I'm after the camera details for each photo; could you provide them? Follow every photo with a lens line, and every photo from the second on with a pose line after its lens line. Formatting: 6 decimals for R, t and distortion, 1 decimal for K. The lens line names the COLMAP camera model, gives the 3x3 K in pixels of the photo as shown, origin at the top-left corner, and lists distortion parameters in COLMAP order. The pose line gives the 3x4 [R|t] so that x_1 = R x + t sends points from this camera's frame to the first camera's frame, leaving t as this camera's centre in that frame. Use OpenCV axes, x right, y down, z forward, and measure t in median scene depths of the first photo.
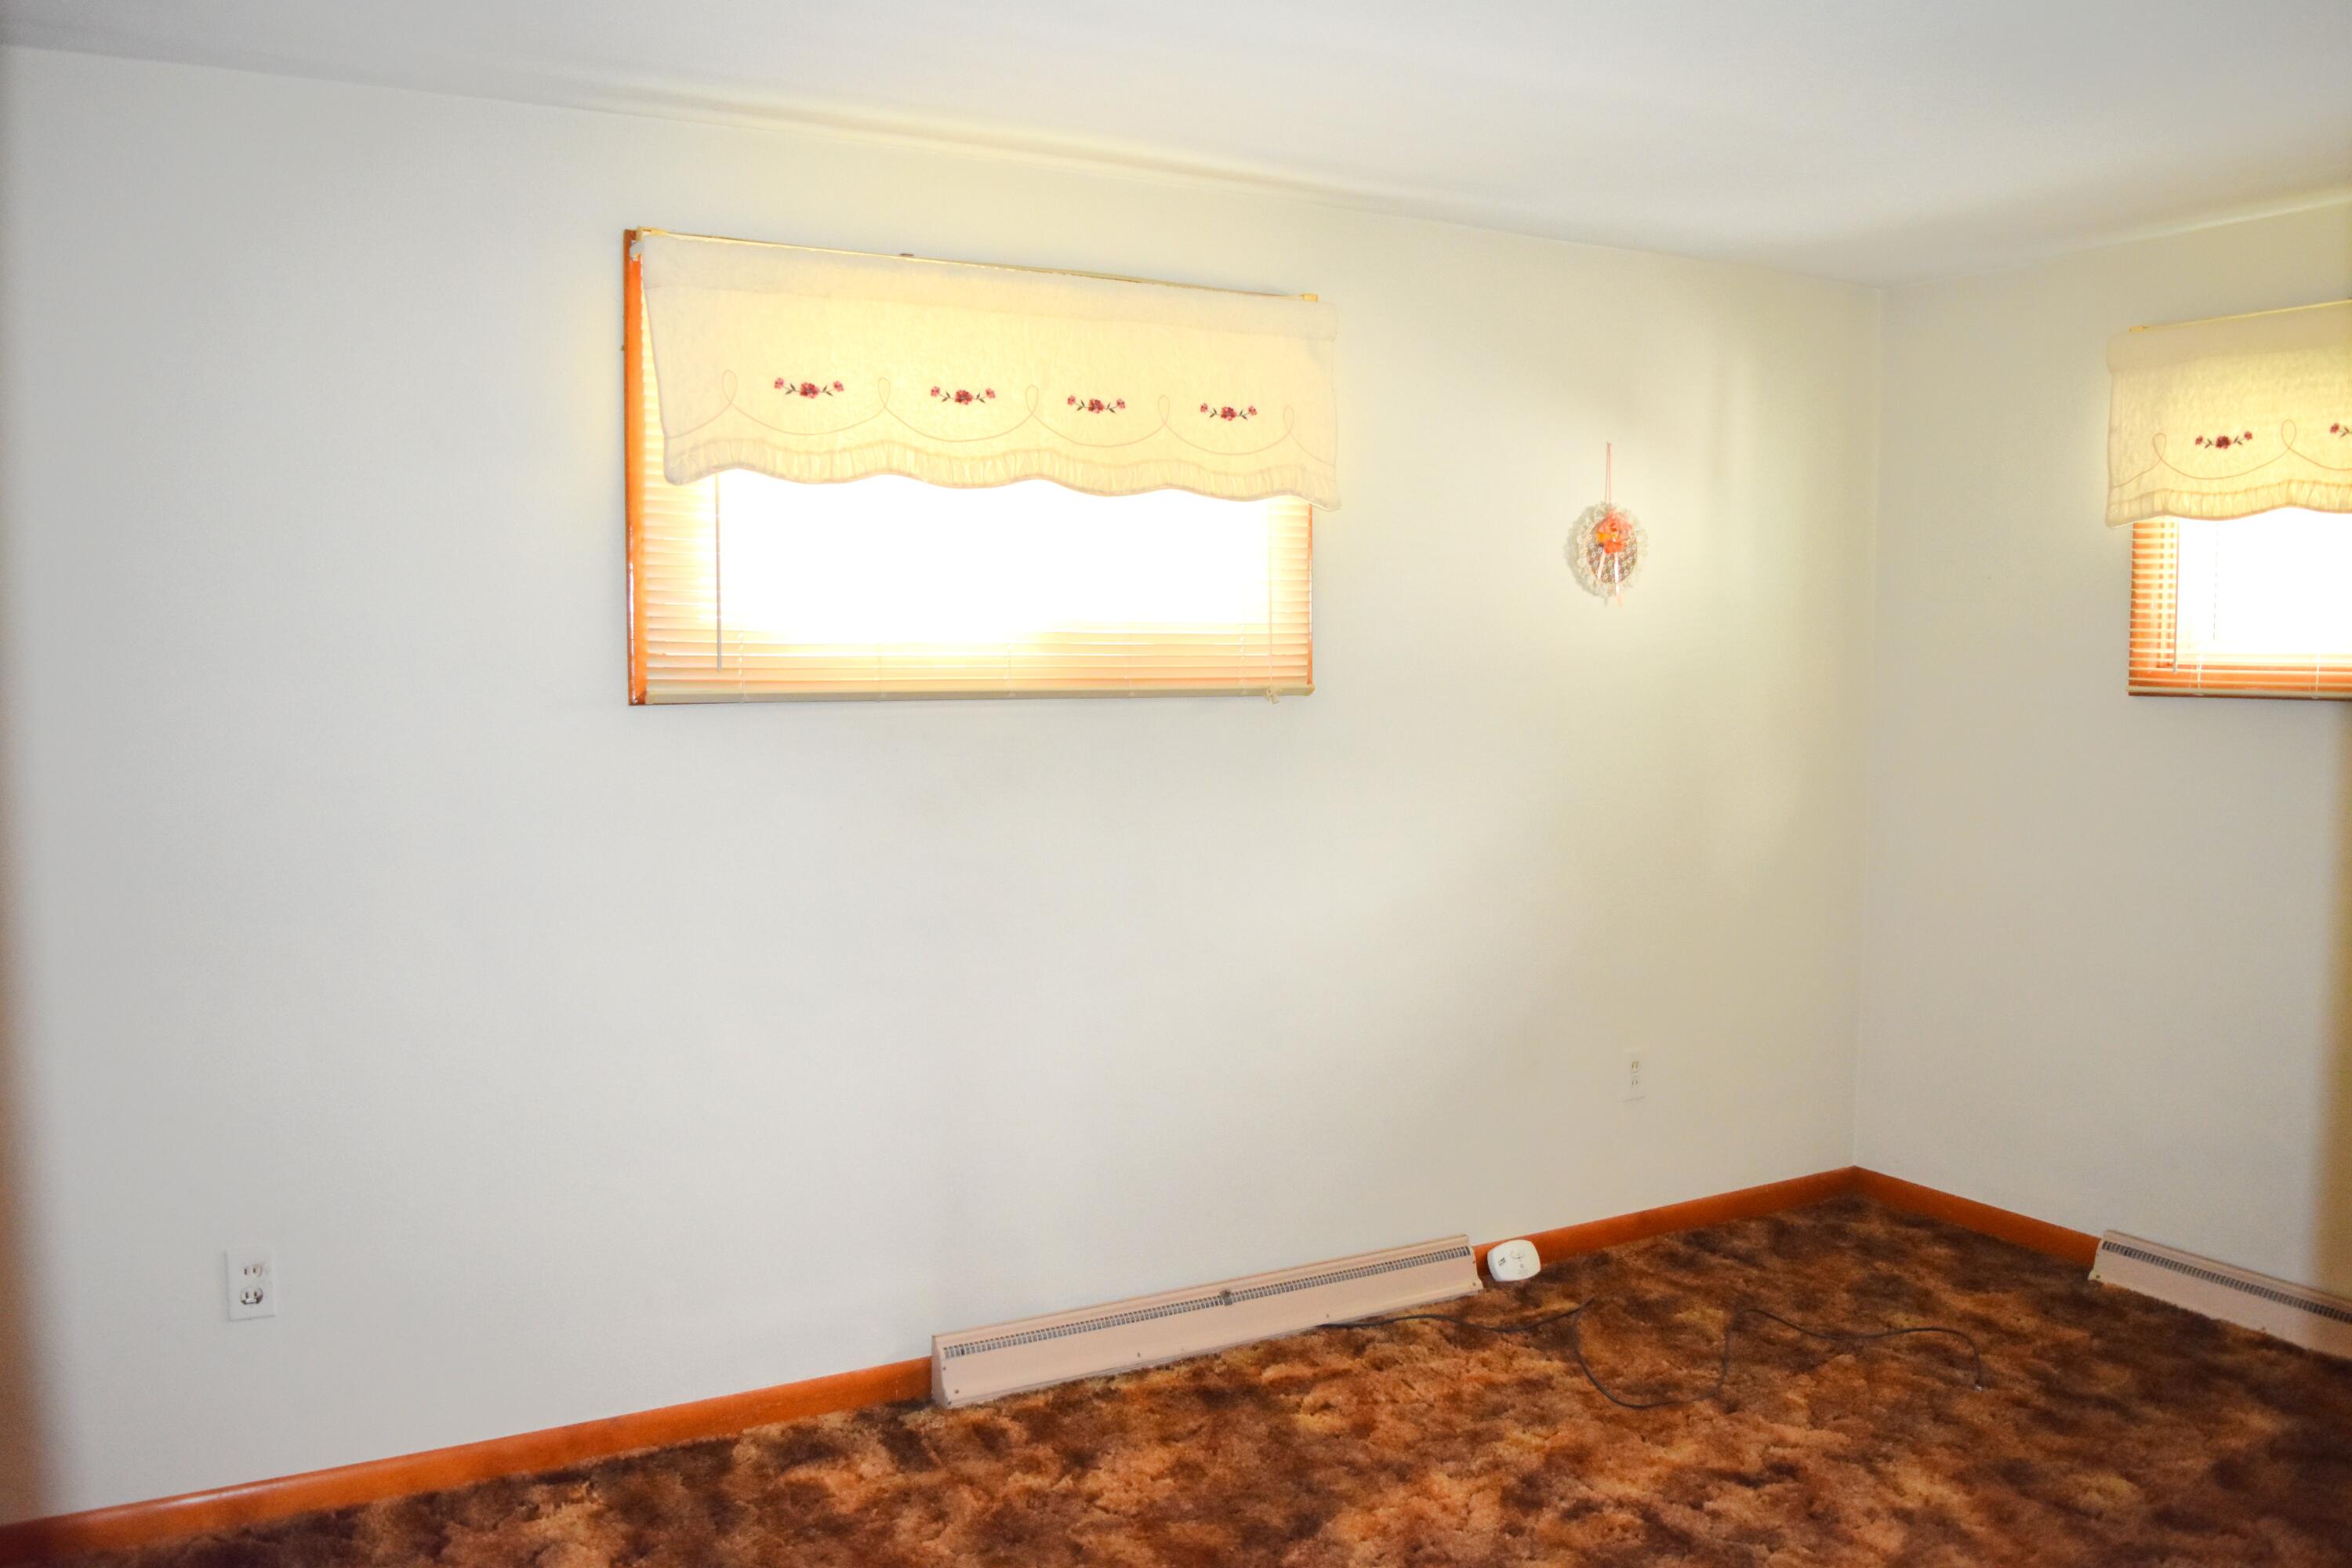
lens RADIAL K [[1856.5, 0, 1179.3], [0, 1856.5, 773.7], [0, 0, 1]] dist [-0.097781, 0.025141]
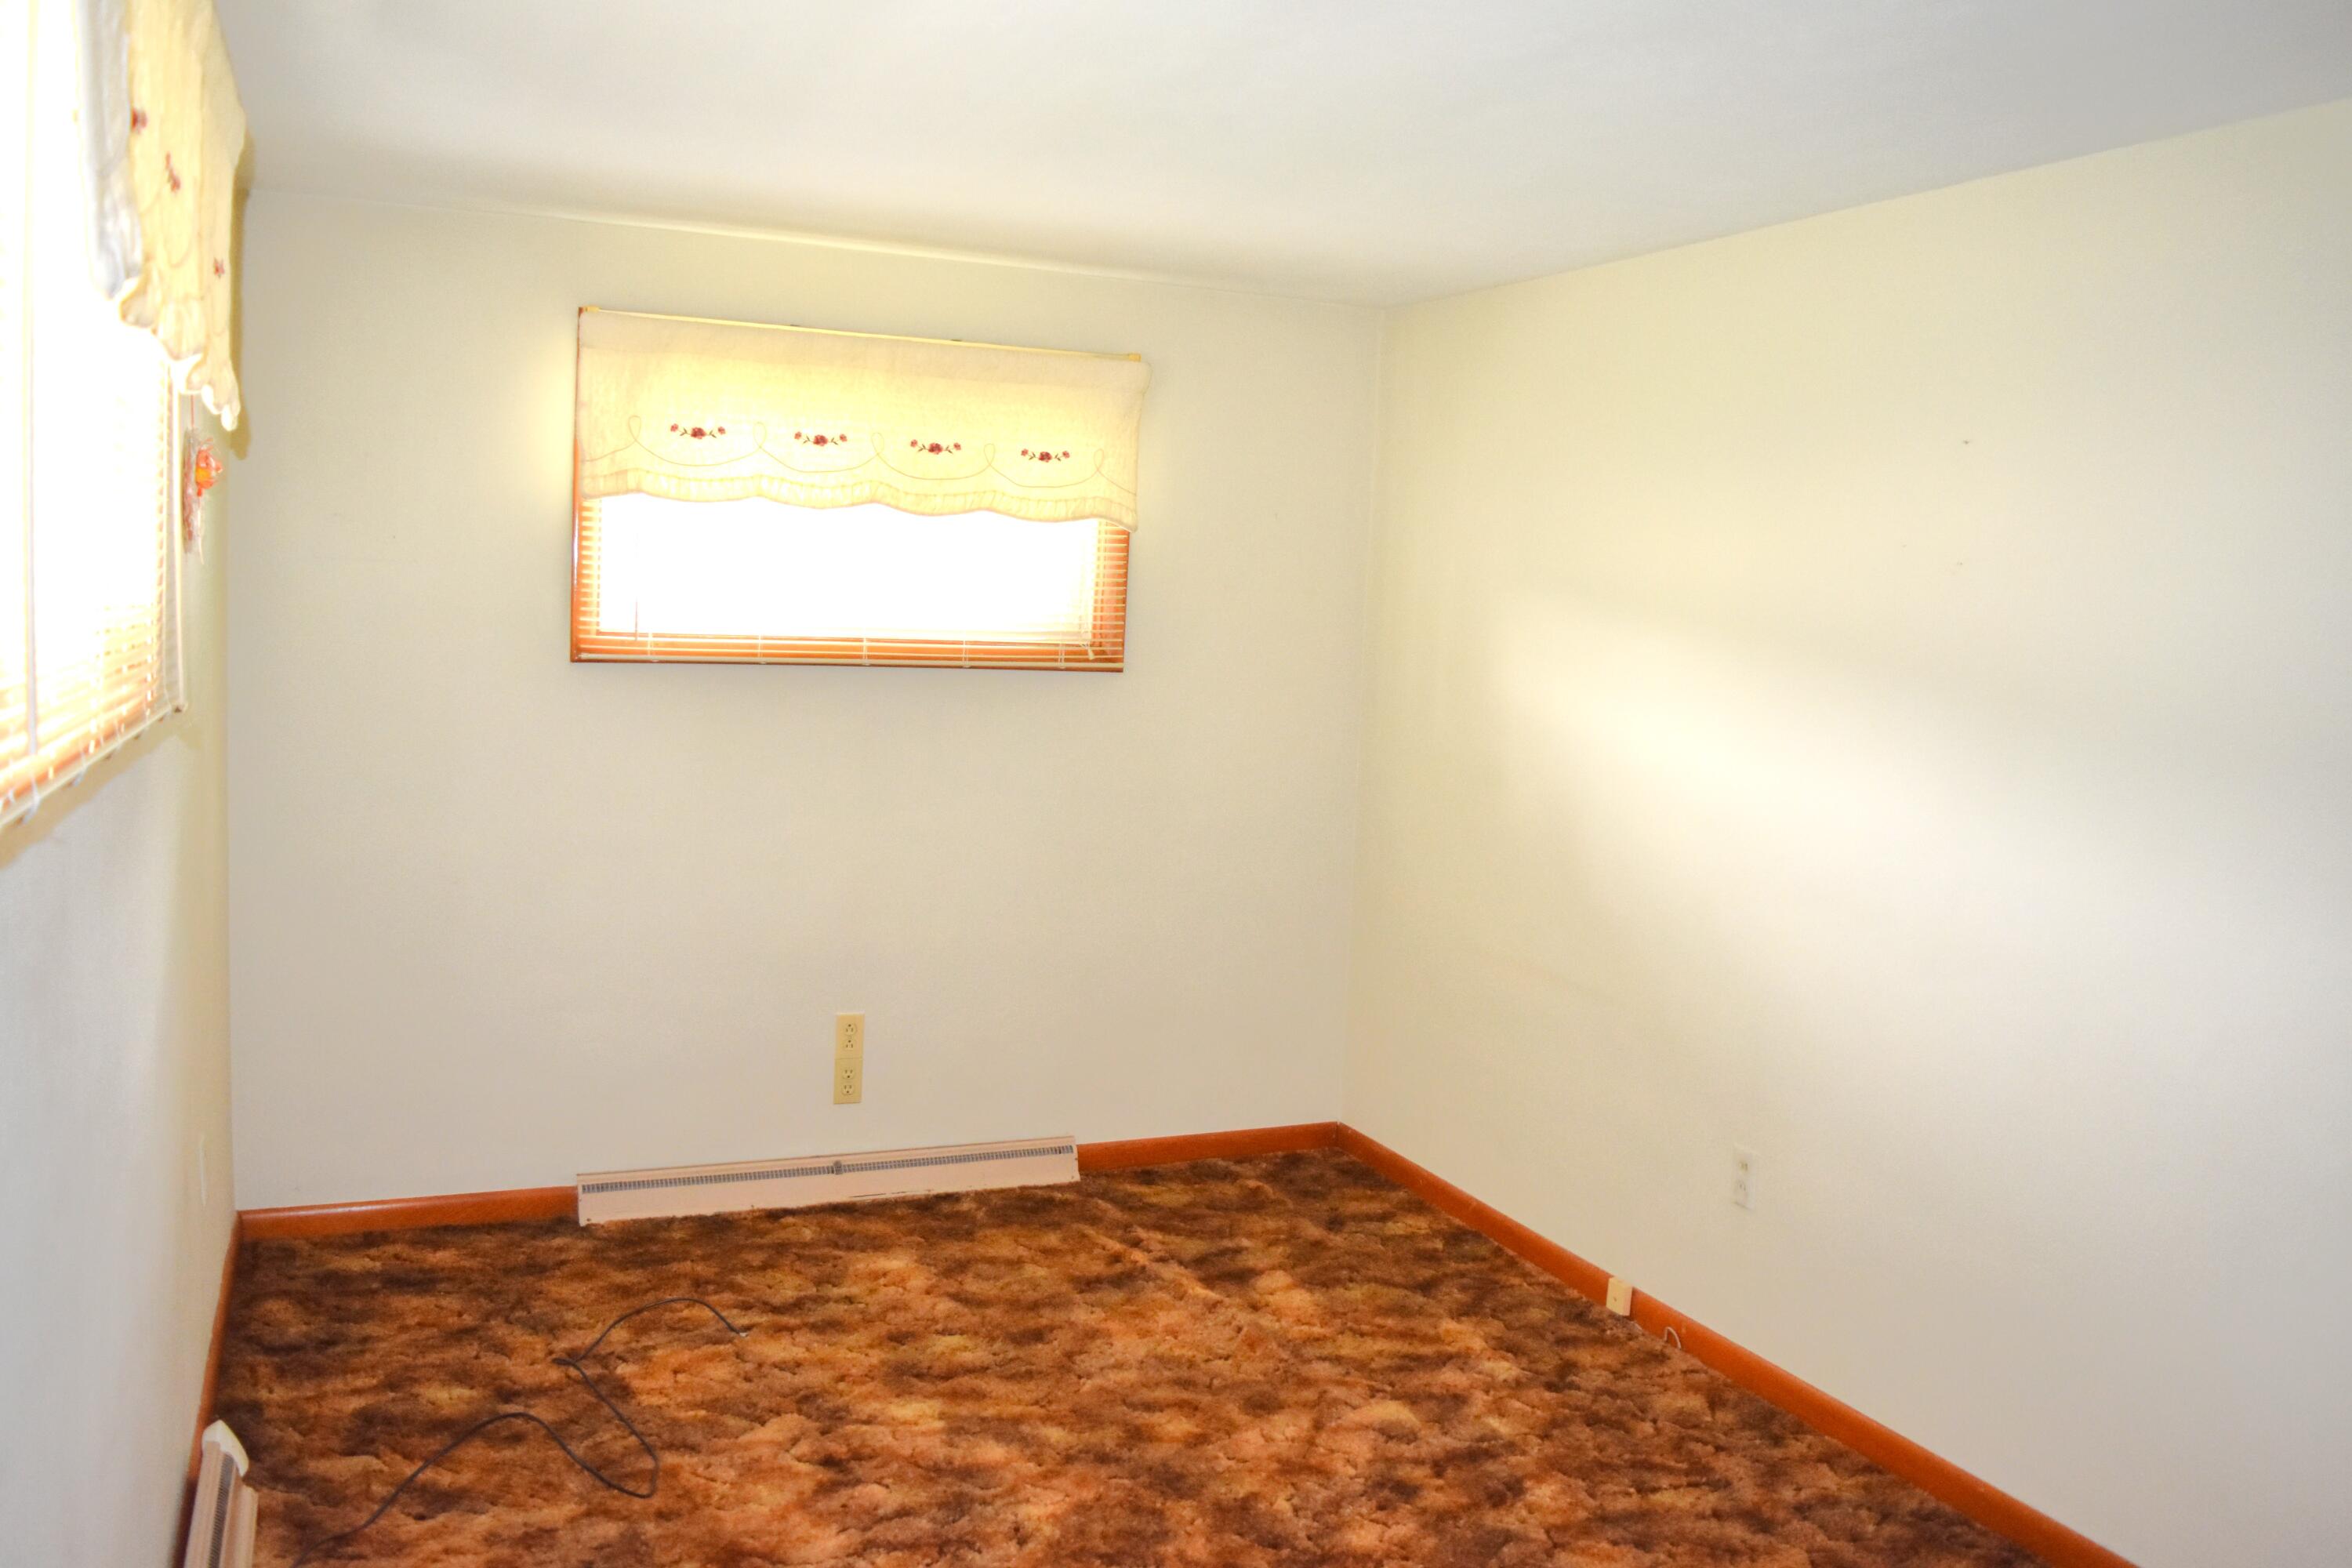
lens RADIAL K [[1856.5, 0, 1179.3], [0, 1856.5, 773.7], [0, 0, 1]] dist [-0.097781, 0.025141]
pose [[0.097059, -0.092584, 0.990963, -0.521389], [0.031051, 0.995461, 0.089963, -0.067917], [-0.994794, 0.022038, 0.099493, 0.590902]]
